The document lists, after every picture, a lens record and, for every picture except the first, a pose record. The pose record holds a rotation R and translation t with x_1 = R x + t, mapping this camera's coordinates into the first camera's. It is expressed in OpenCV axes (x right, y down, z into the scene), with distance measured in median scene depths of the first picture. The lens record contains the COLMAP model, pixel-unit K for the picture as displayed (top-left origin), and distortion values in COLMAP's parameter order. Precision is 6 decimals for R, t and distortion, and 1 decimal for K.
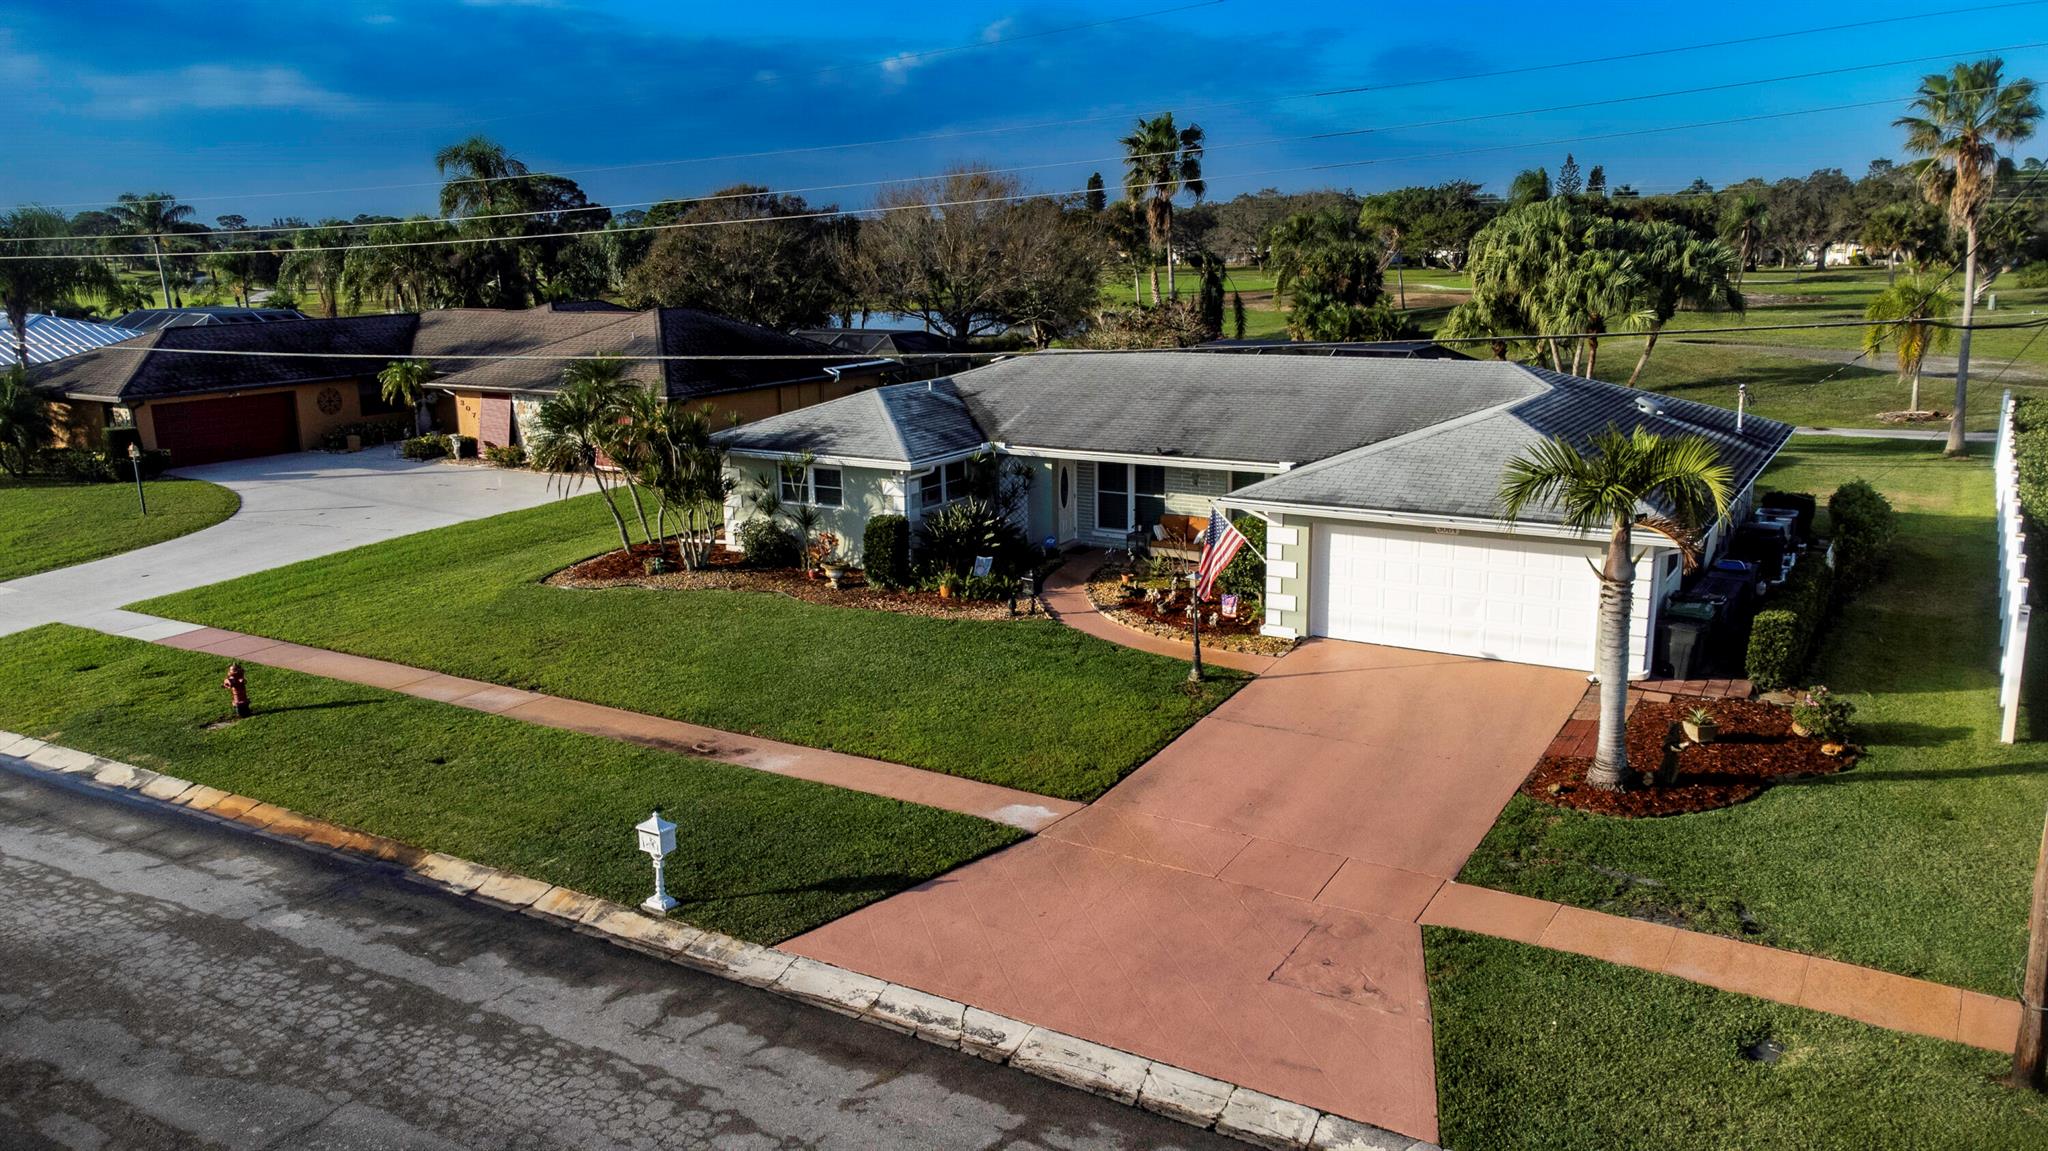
lens RADIAL K [[1535.1, 0, 1024.0], [0, 1535.1, 575.5], [0, 0, 1]] dist [-0.028183, 0.143420]
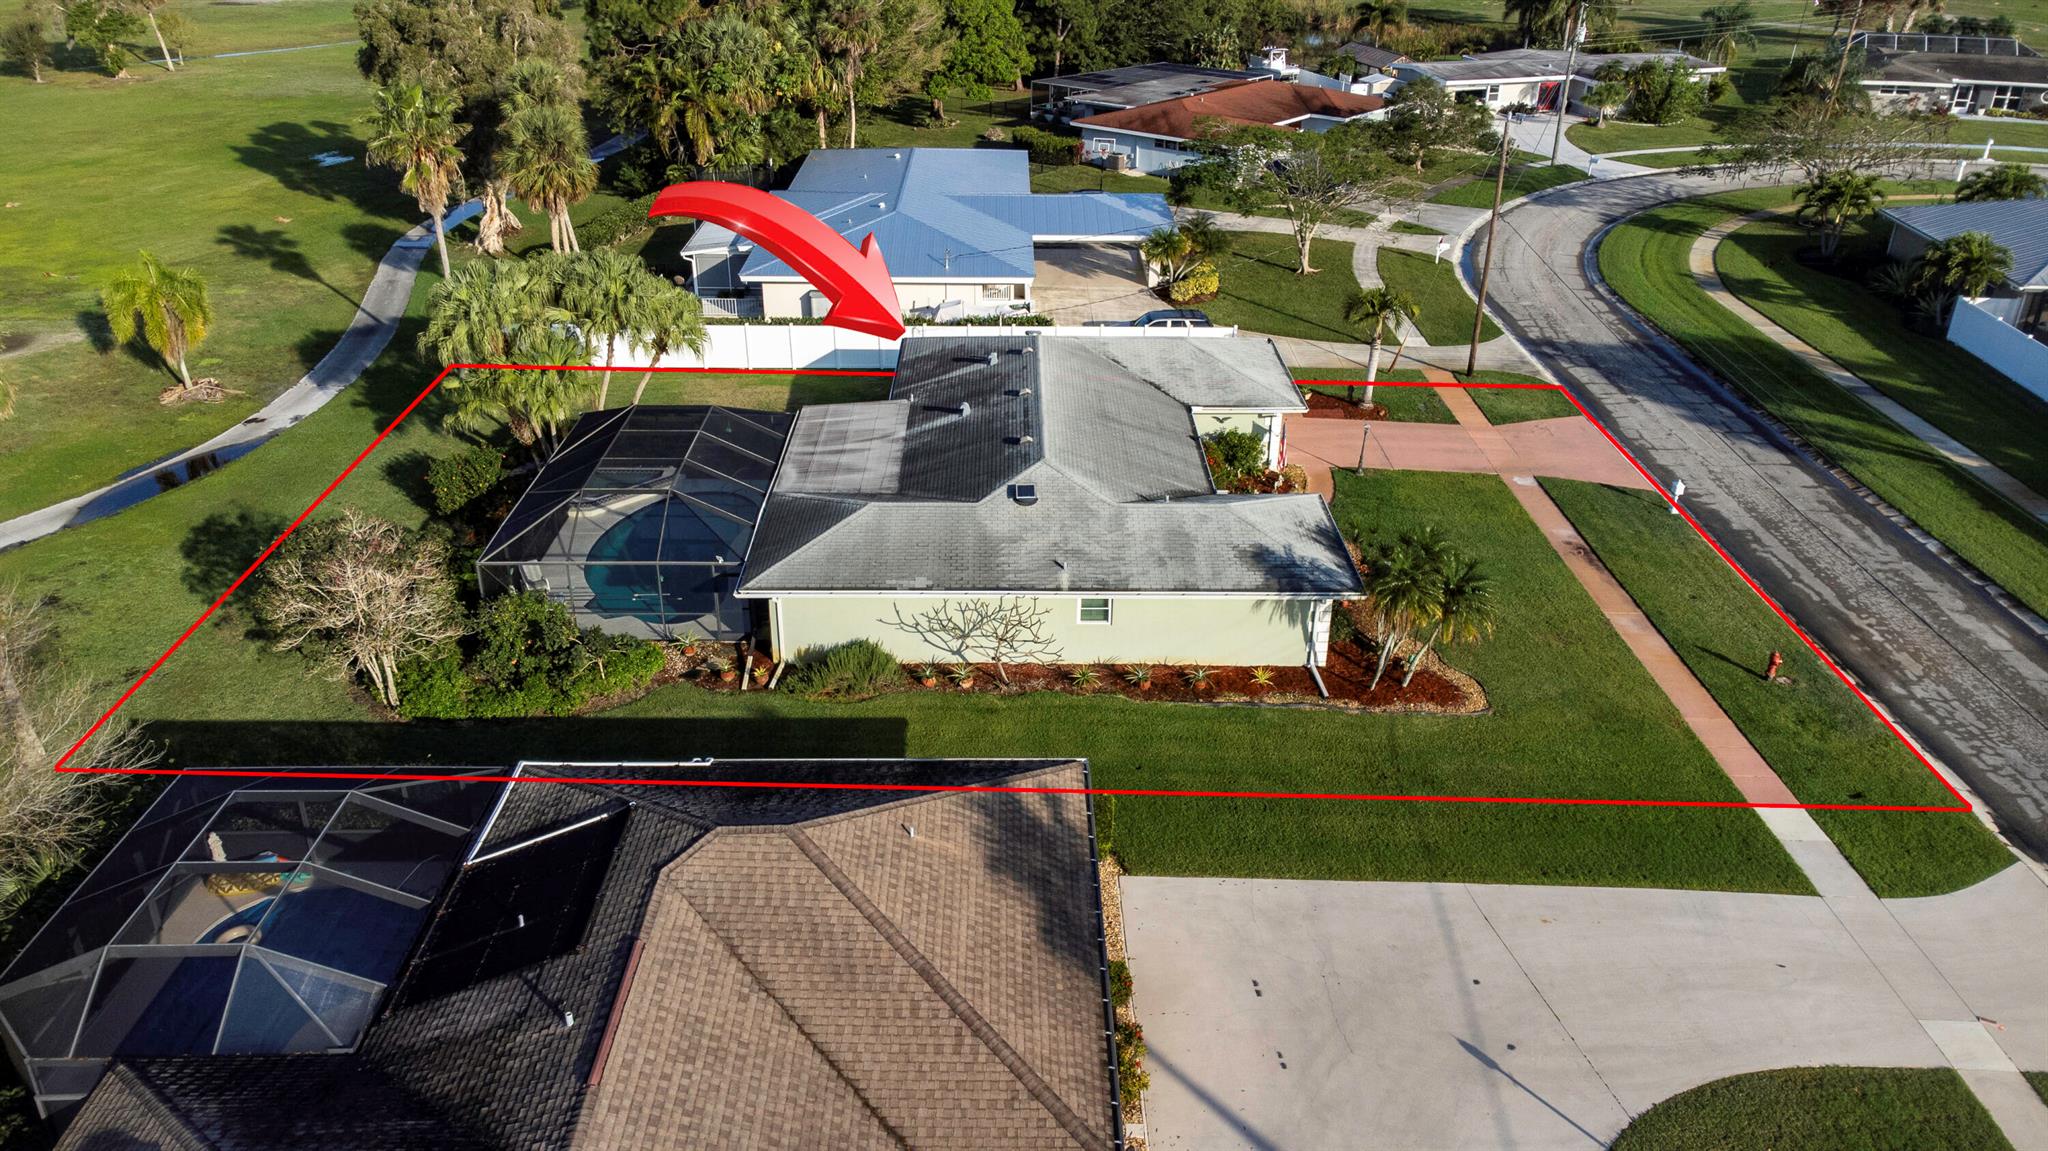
lens RADIAL K [[1524.4, 0, 1024.0], [0, 1524.4, 575.5], [0, 0, 1]] dist [0.008930, 0.059143]
pose [[-0.527974, -0.354372, 0.771793, -1.702773], [0.203371, 0.829583, 0.520031, -1.310453], [-0.824551, 0.431523, -0.365929, 2.862164]]
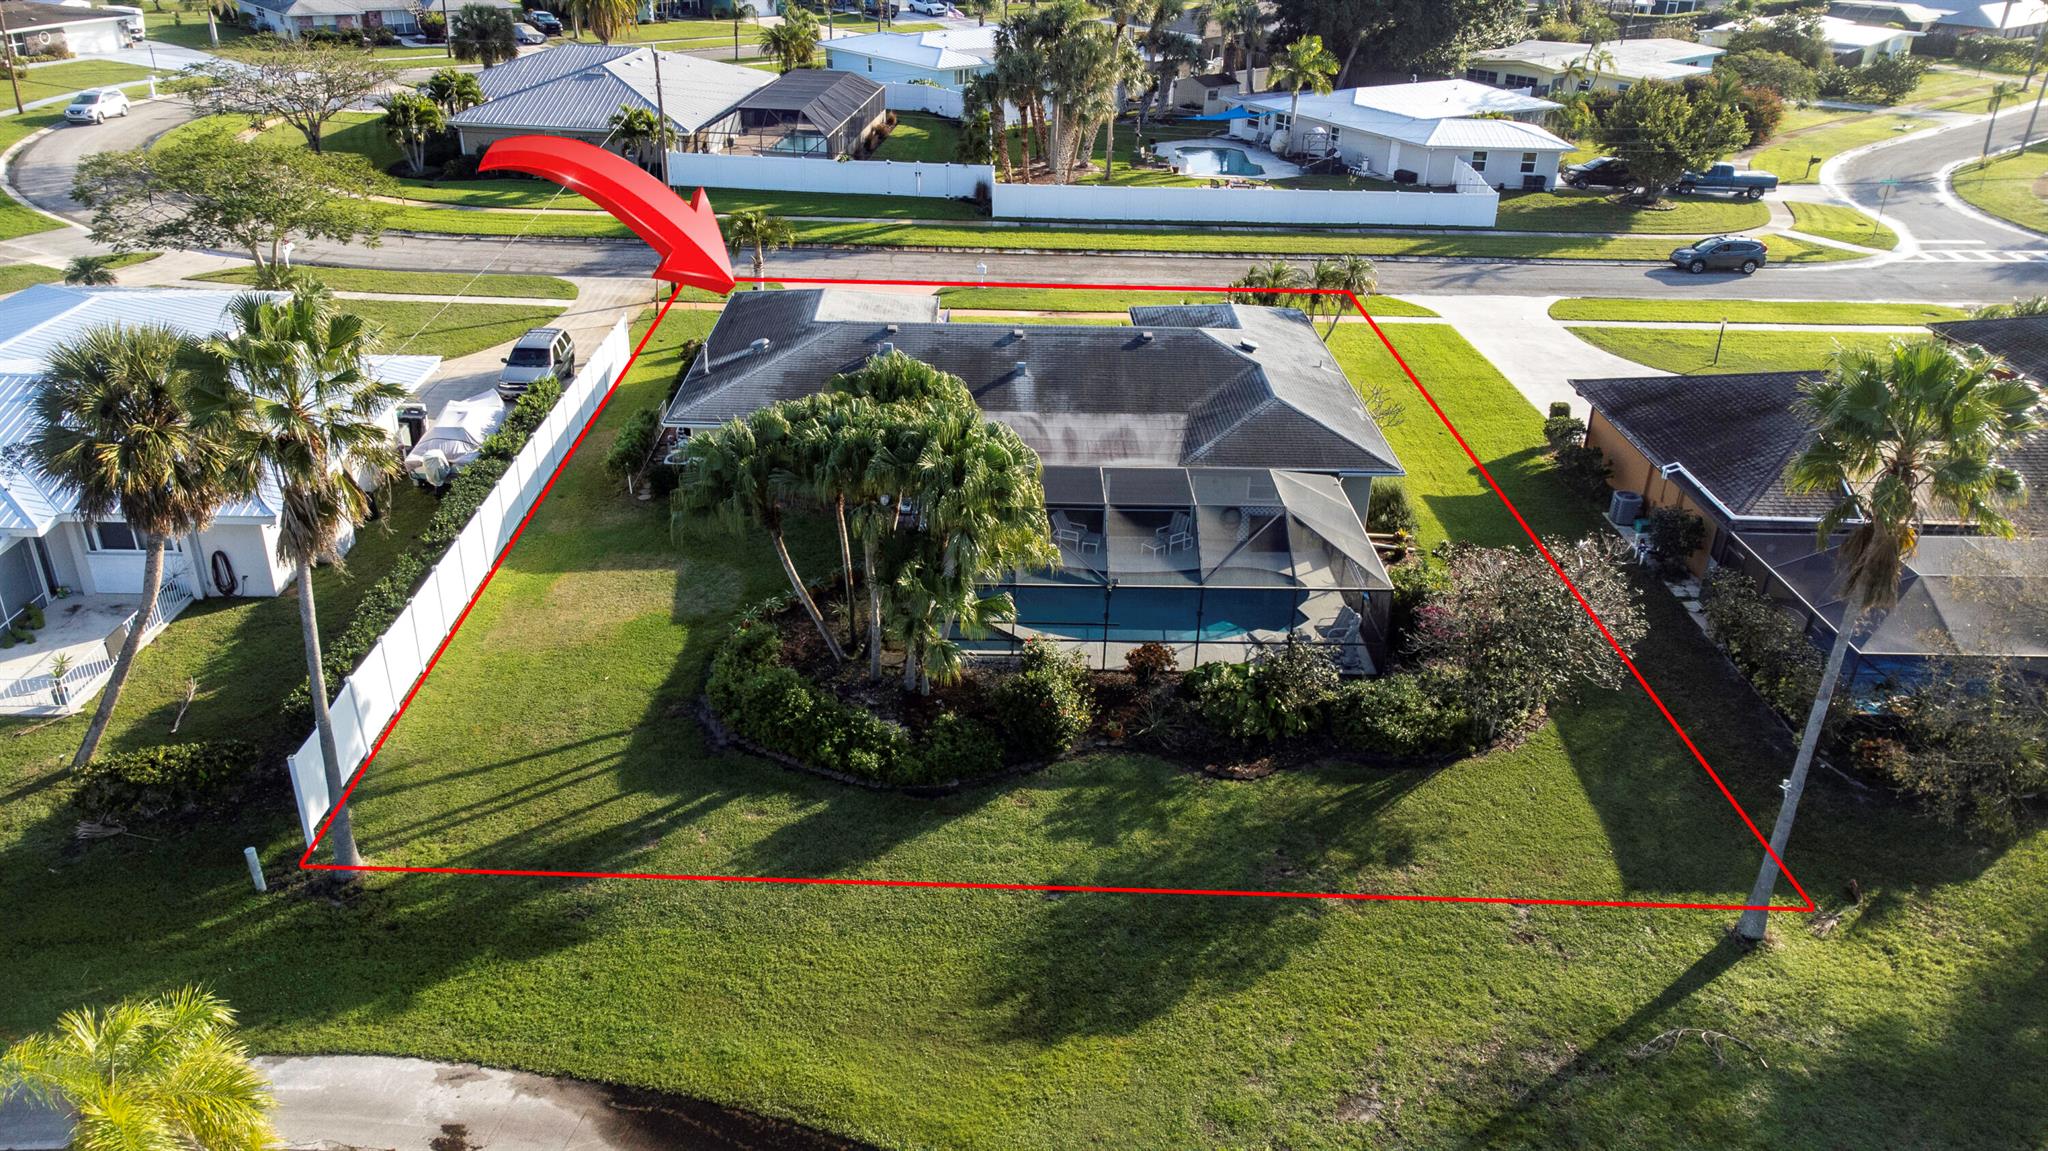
lens RADIAL K [[1524.4, 0, 1024.0], [0, 1524.4, 575.5], [0, 0, 1]] dist [0.008930, 0.059143]
pose [[-0.845637, 0.244193, -0.474624, 1.583819], [-0.122407, 0.776789, 0.617750, -1.517755], [0.519533, 0.580489, -0.626991, 3.643800]]
